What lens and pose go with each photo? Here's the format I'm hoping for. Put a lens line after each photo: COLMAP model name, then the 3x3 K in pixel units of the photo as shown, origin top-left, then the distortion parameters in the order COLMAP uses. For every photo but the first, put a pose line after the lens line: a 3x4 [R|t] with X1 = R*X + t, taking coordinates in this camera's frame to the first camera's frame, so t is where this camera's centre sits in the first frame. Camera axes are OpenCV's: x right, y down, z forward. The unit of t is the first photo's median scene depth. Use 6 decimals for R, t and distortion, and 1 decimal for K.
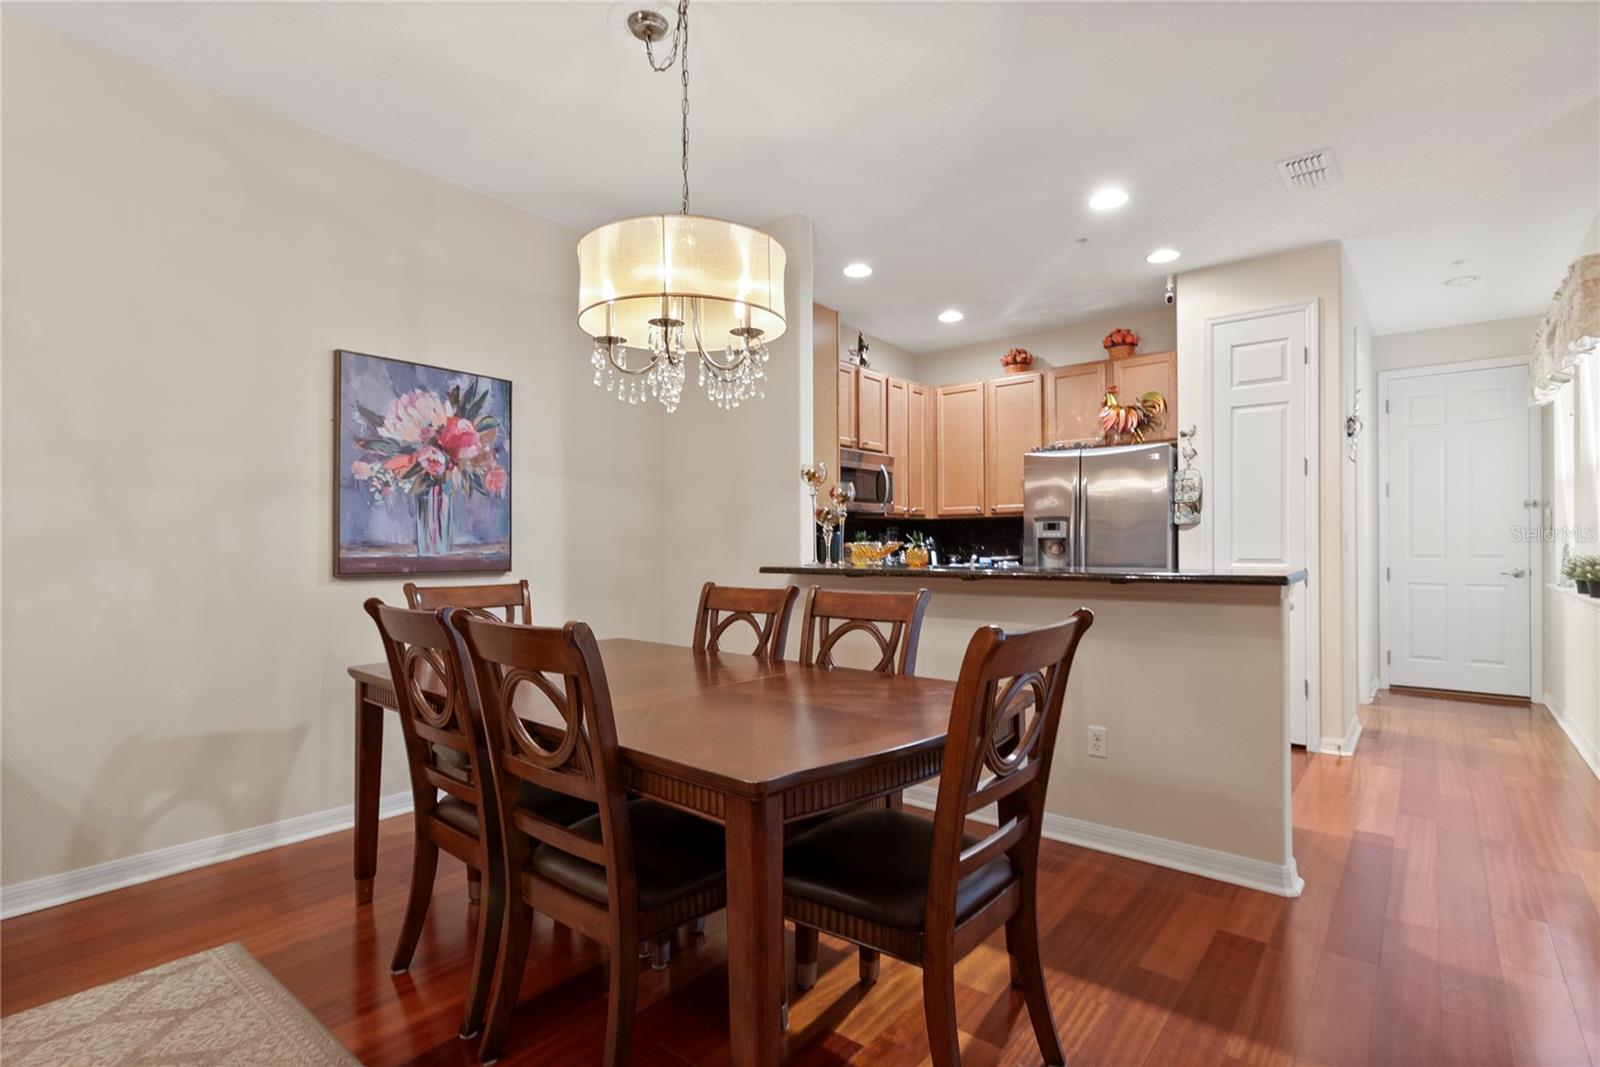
lens RADIAL K [[736.3, 0, 838.6], [0, 736.3, 543.6], [0, 0, 1]] dist [0.001881, 0.000479]
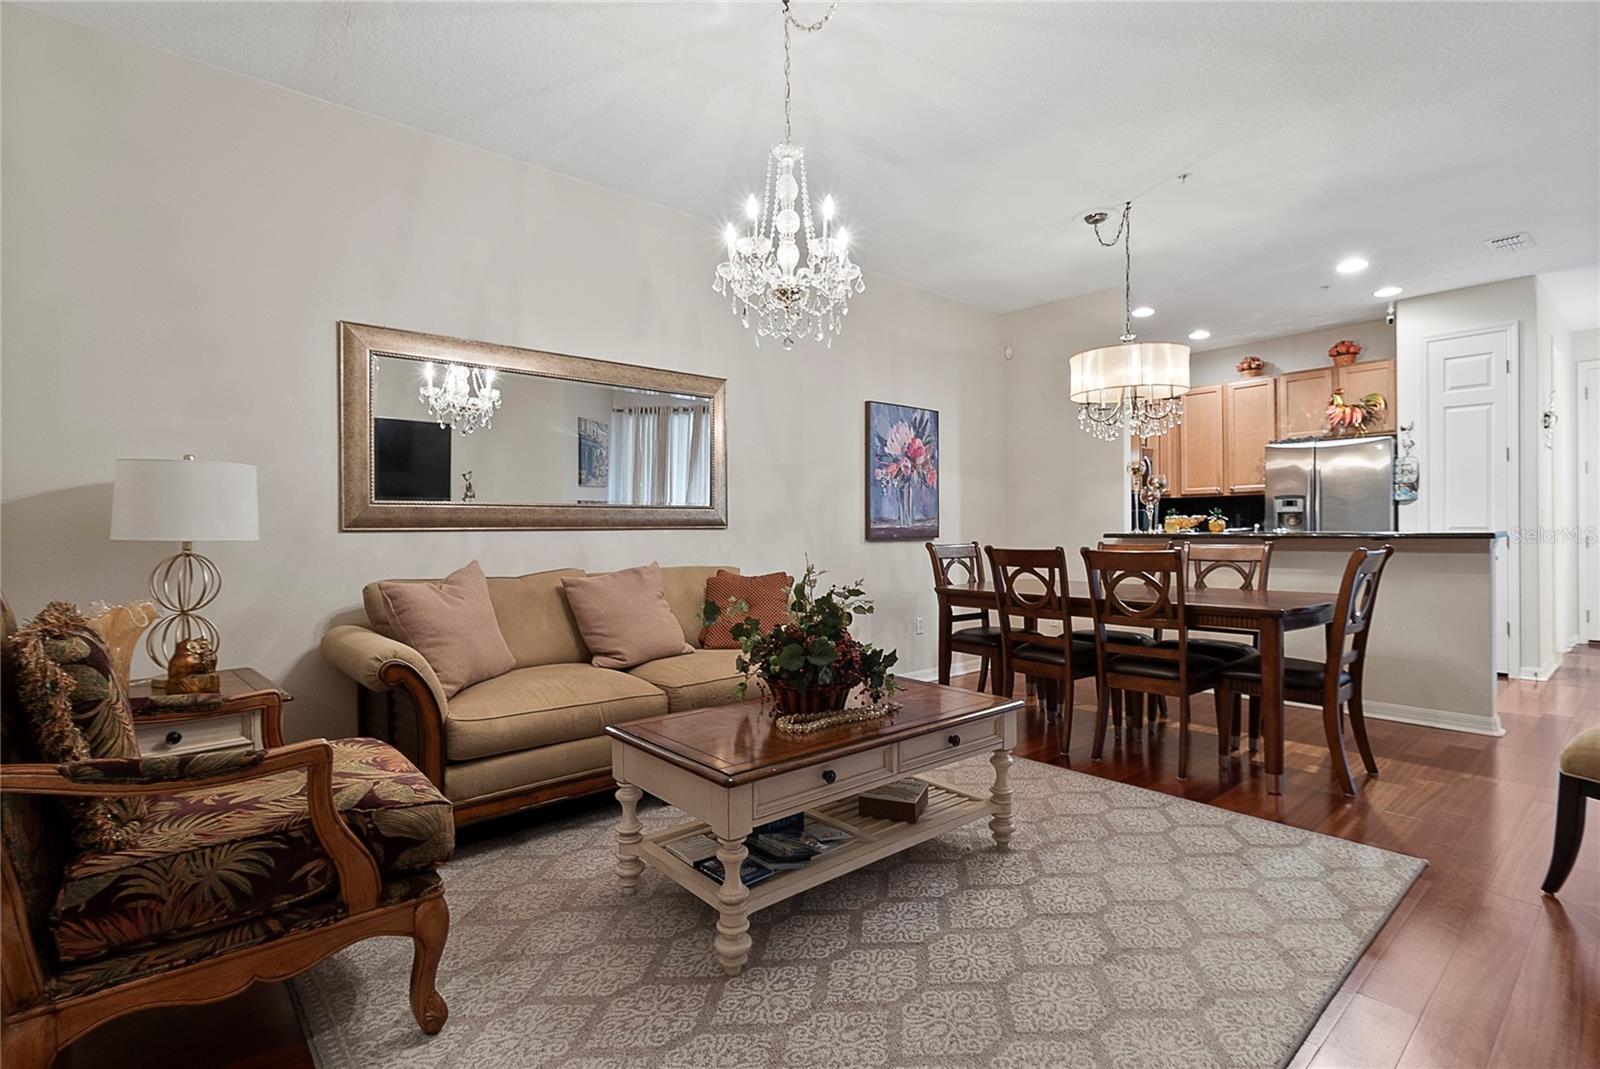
lens RADIAL K [[753.4, 0, 907.9], [0, 753.4, 529.7], [0, 0, 1]] dist [0.000528, -0.000223]
pose [[0.994018, -0.007485, -0.108958, -0.342679], [0.008586, 0.999917, 0.009633, 0.006435], [0.108877, -0.010511, 0.994000, -0.547764]]
